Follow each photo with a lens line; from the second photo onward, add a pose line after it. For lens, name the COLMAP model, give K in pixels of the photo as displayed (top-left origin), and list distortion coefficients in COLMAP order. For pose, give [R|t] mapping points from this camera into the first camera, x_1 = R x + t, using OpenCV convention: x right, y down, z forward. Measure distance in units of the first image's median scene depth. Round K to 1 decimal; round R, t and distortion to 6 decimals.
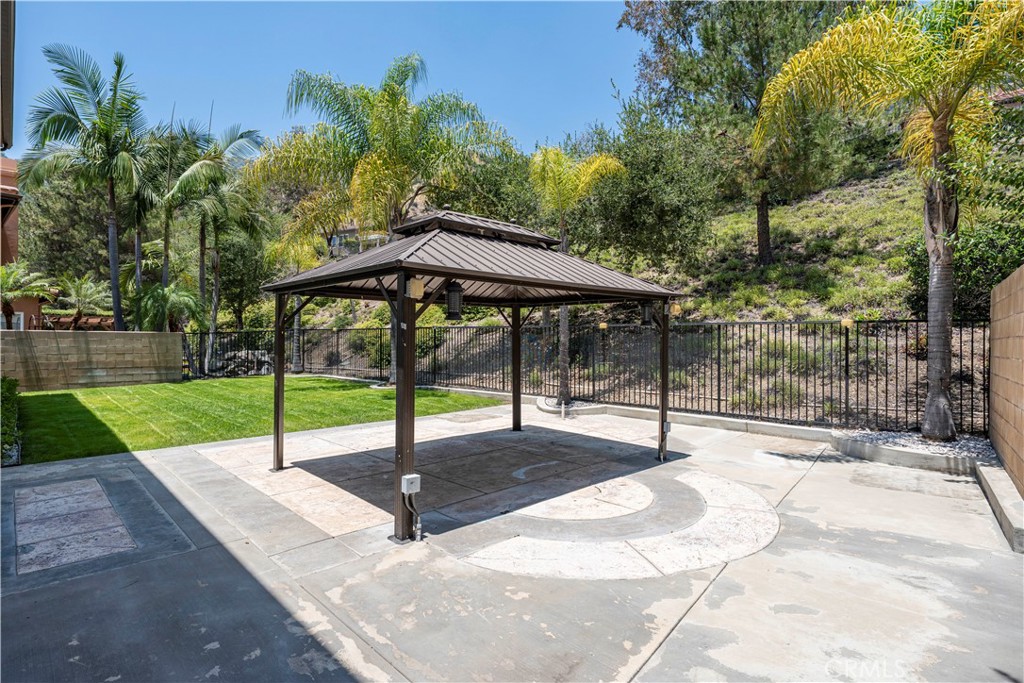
lens RADIAL K [[517.4, 0, 511.3], [0, 517.4, 337.6], [0, 0, 1]] dist [0.002501, 0.001741]
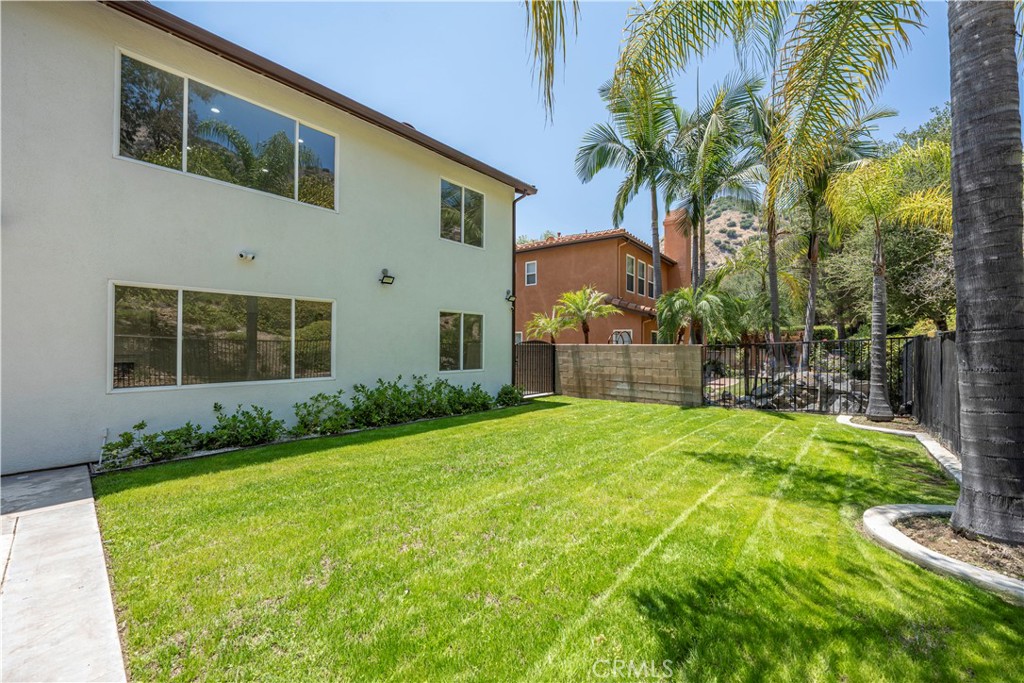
lens RADIAL K [[403.6, 0, 507.5], [0, 403.6, 336.1], [0, 0, 1]] dist [-0.002346, 0.000035]
pose [[0.068166, -0.033092, -0.997125, -0.035548], [-0.003832, 0.999434, -0.033431, -0.001417], [0.997667, 0.006100, 0.068000, 0.673910]]
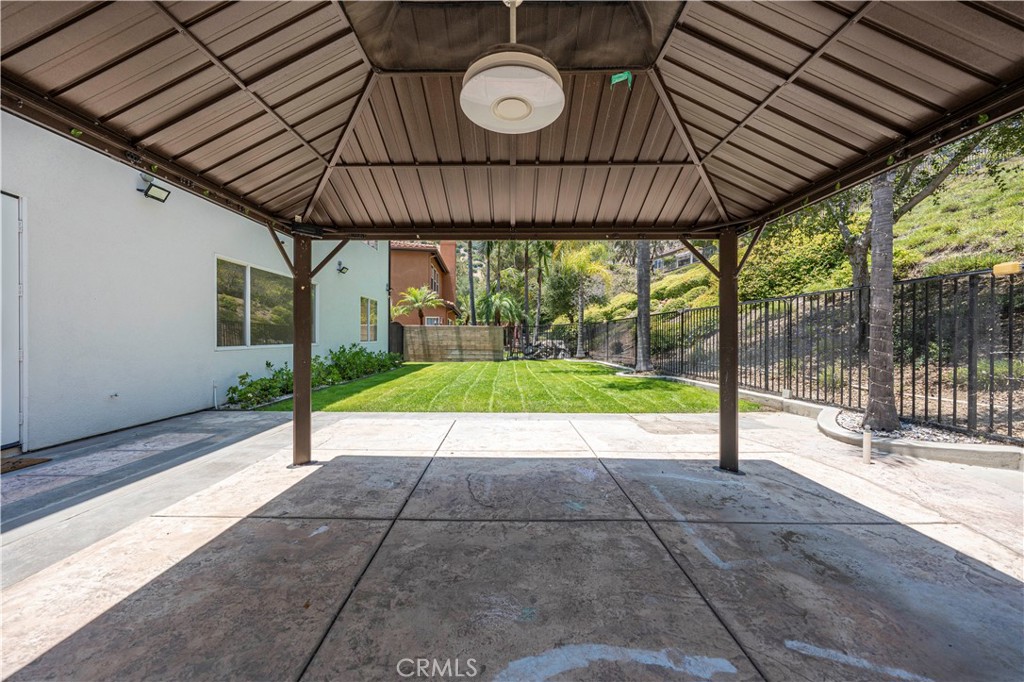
lens RADIAL K [[359.2, 0, 505.7], [0, 359.2, 337.8], [0, 0, 1]] dist [-0.001455, 0.000012]
pose [[0.715726, -0.000624, -0.698381, 0.054840], [-0.001693, 0.999995, -0.002628, 0.024788], [0.698379, 0.003063, 0.715722, 0.308713]]
